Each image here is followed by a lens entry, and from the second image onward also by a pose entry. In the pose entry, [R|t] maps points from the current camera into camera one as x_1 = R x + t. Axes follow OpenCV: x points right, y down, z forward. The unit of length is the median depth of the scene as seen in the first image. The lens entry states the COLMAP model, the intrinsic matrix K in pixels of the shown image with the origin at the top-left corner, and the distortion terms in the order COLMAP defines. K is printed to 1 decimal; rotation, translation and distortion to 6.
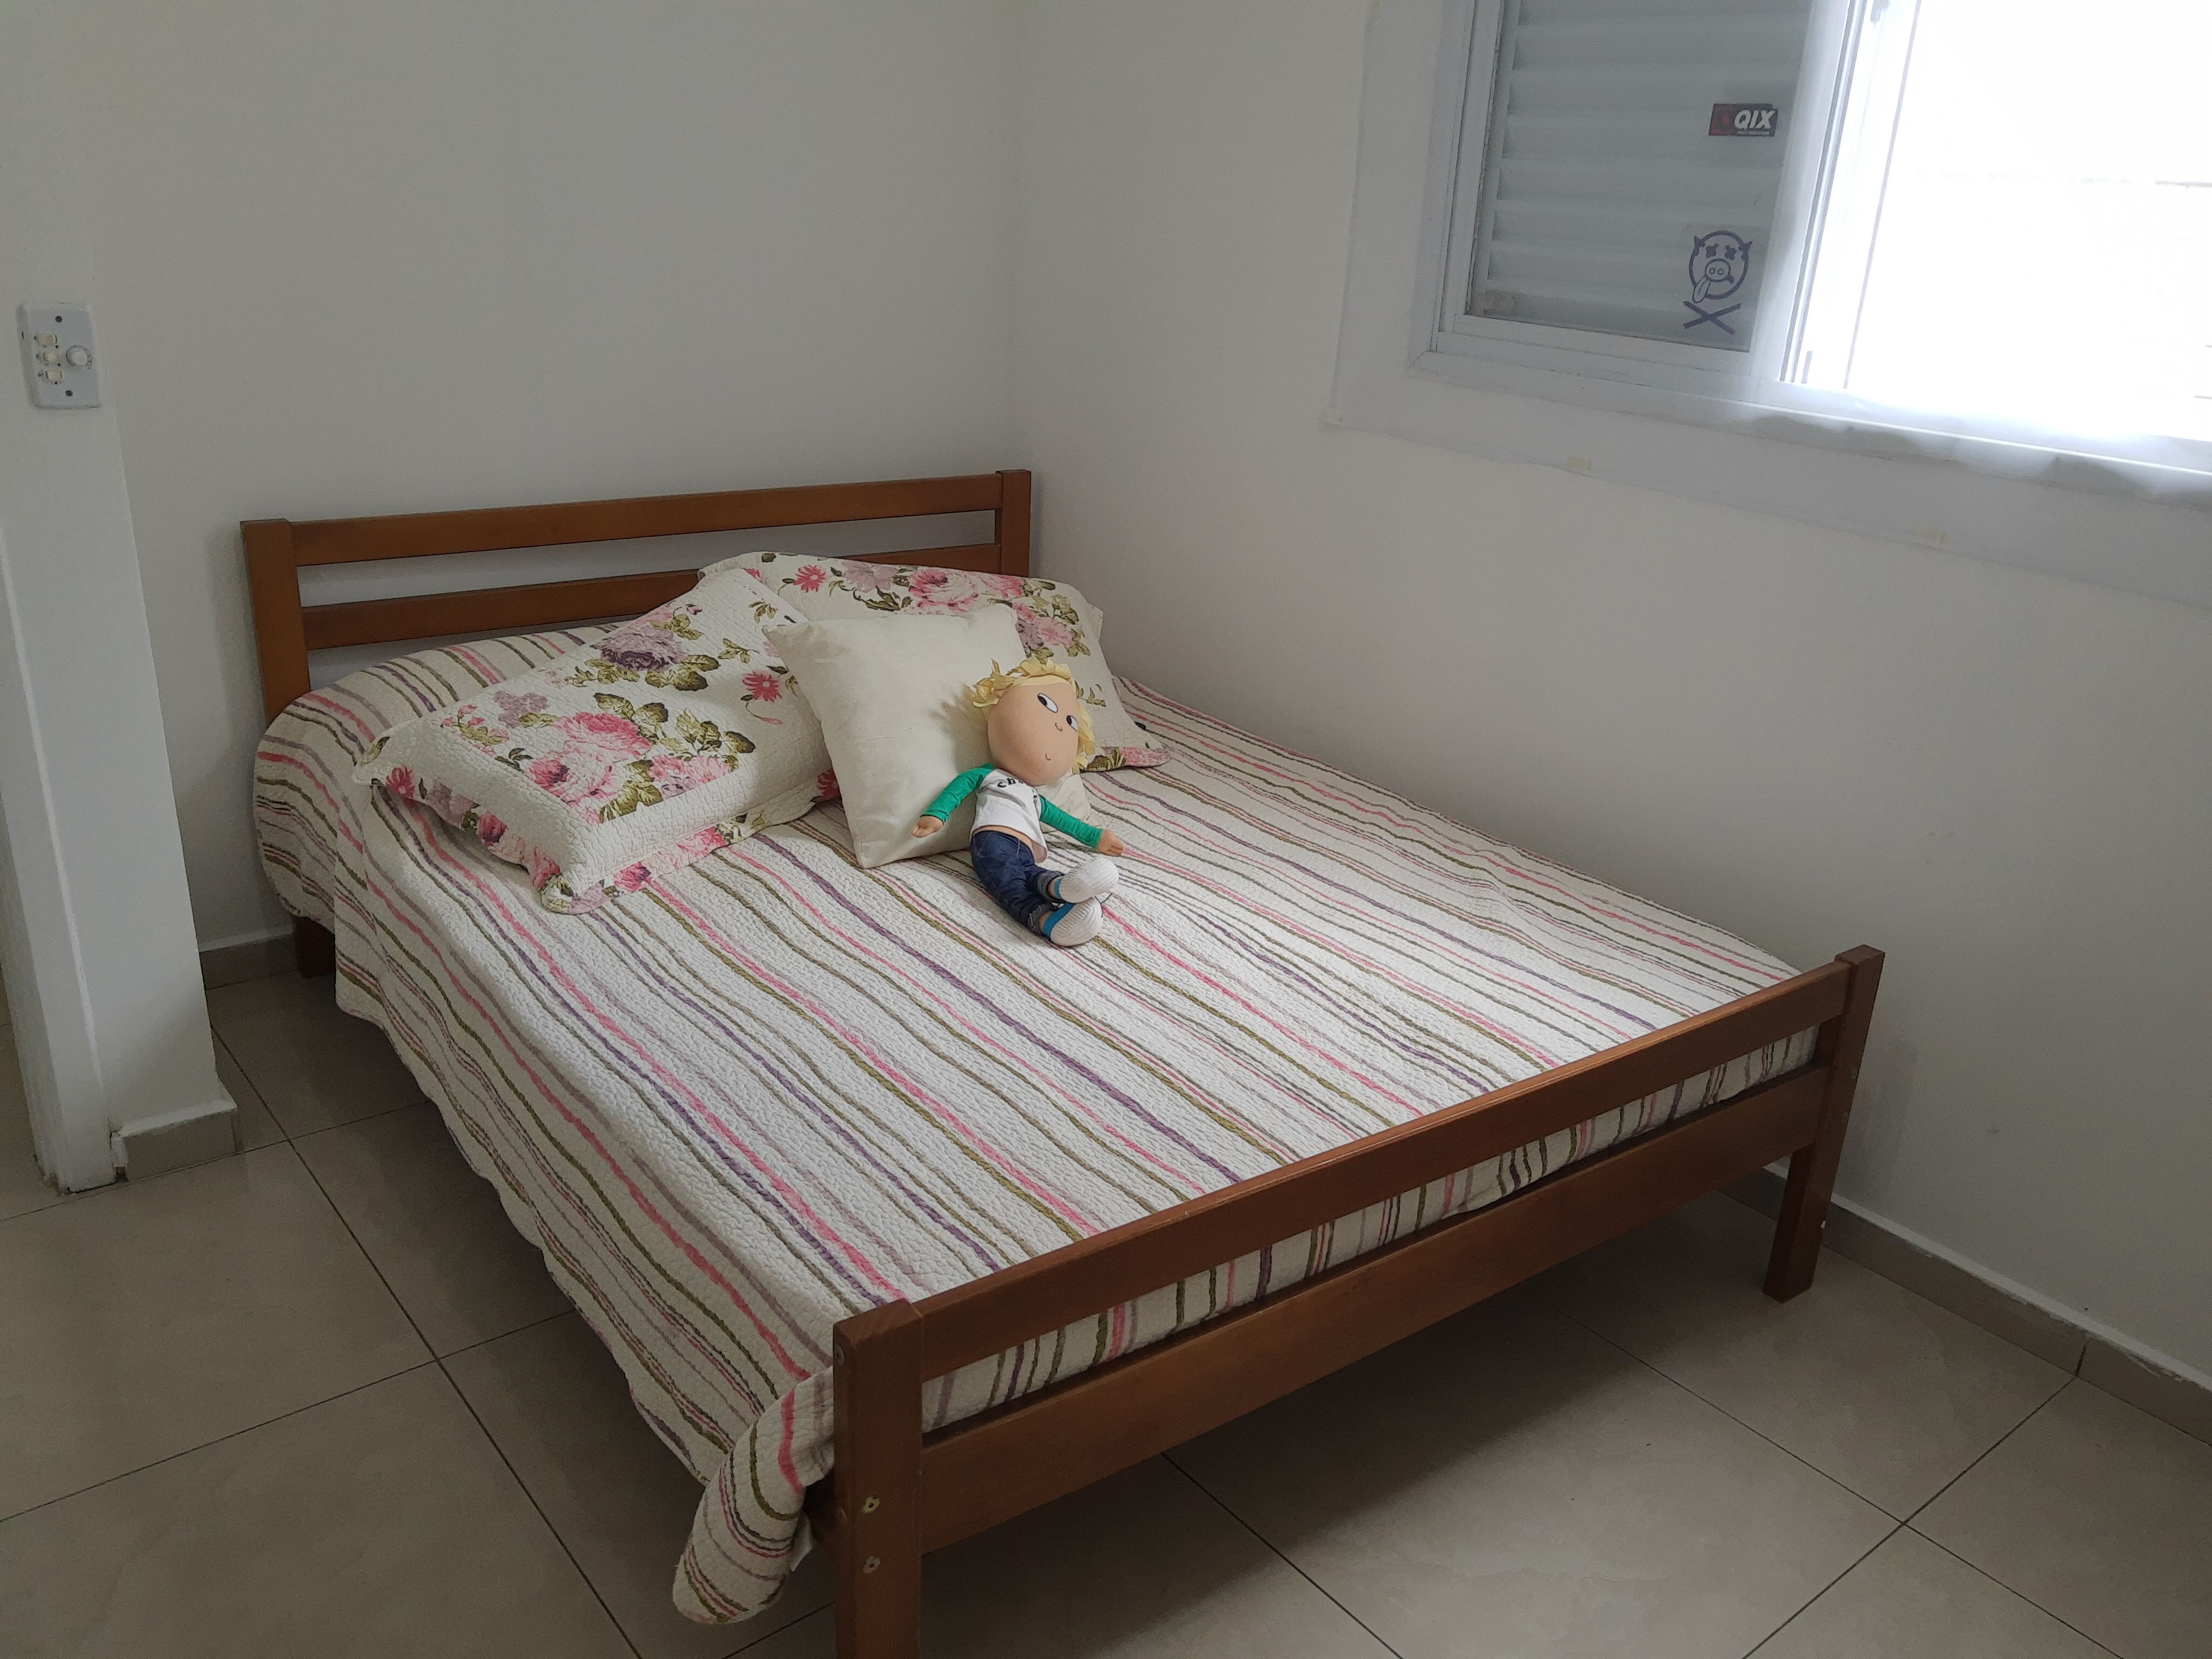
lens RADIAL K [[1680.7, 0, 1106.0], [0, 1680.7, 829.5], [0, 0, 1]] dist [0.067672, -0.139824]
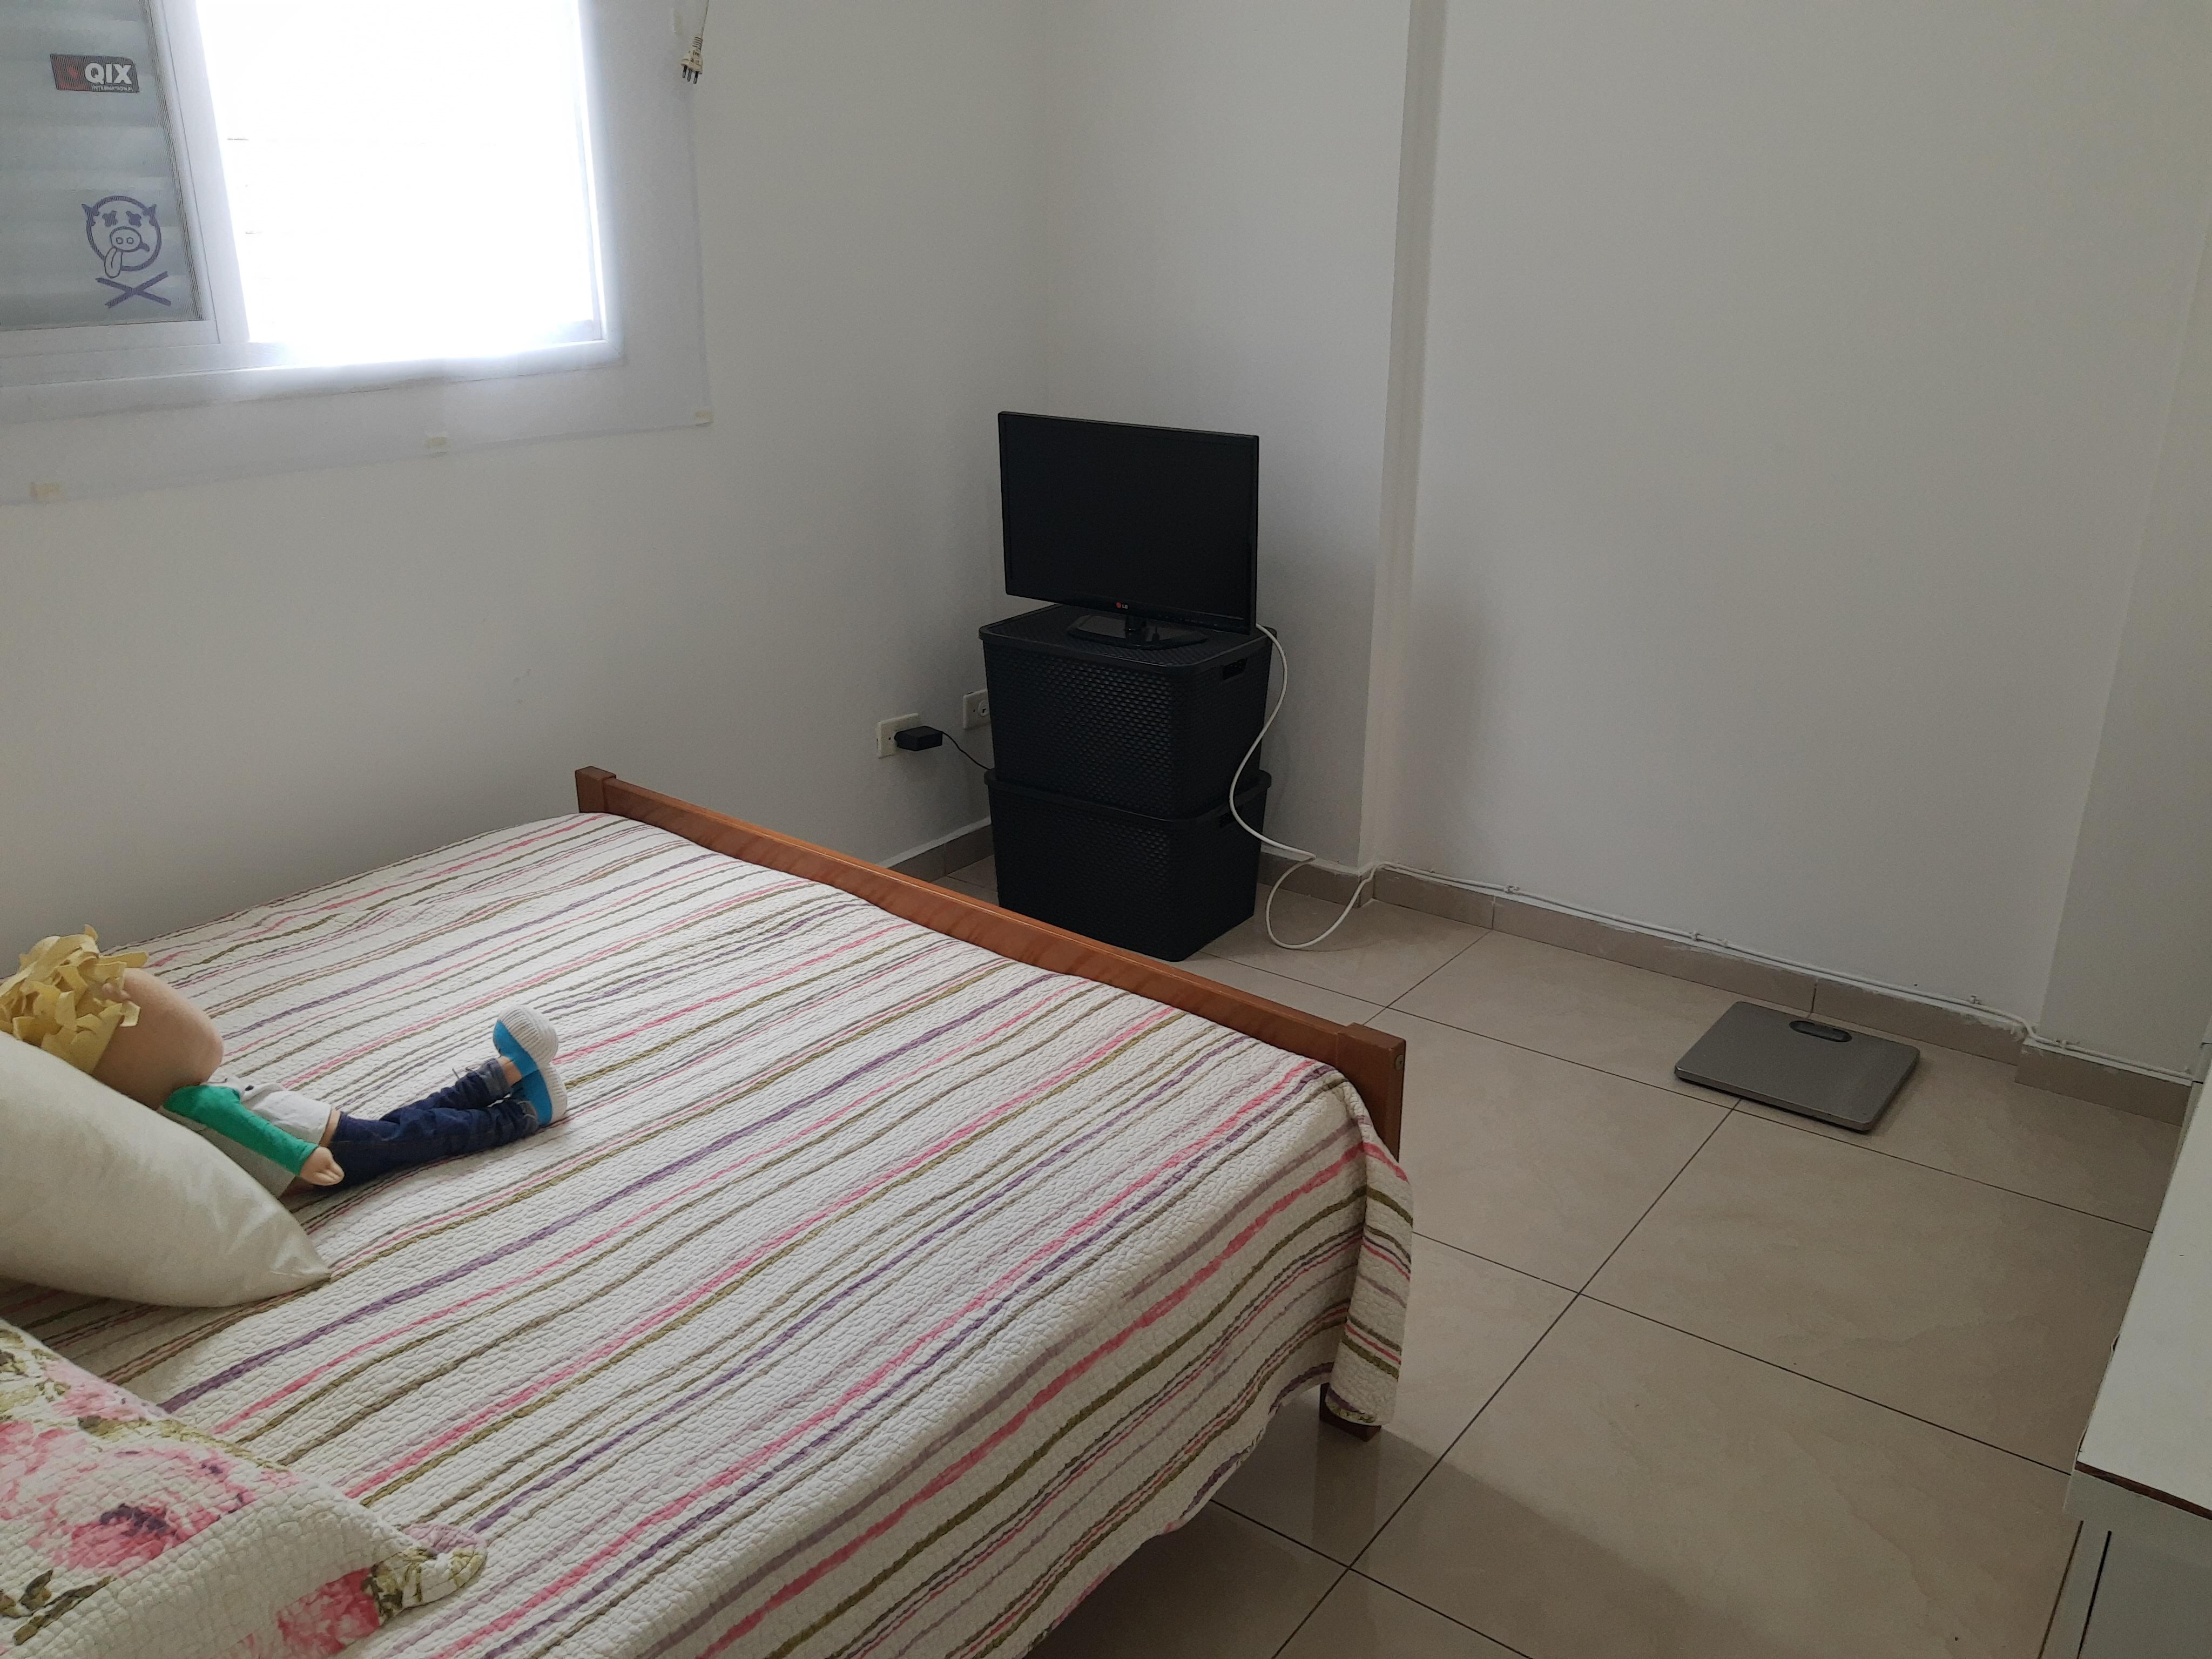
lens RADIAL K [[1771.0, 0, 1106.0], [0, 1771.0, 829.5], [0, 0, 1]] dist [-0.002176, 0.002686]
pose [[-0.235069, -0.381922, 0.893800, -0.765567], [0.342619, 0.827984, 0.443908, -0.320268], [-0.909590, 0.410582, -0.063780, 0.736110]]
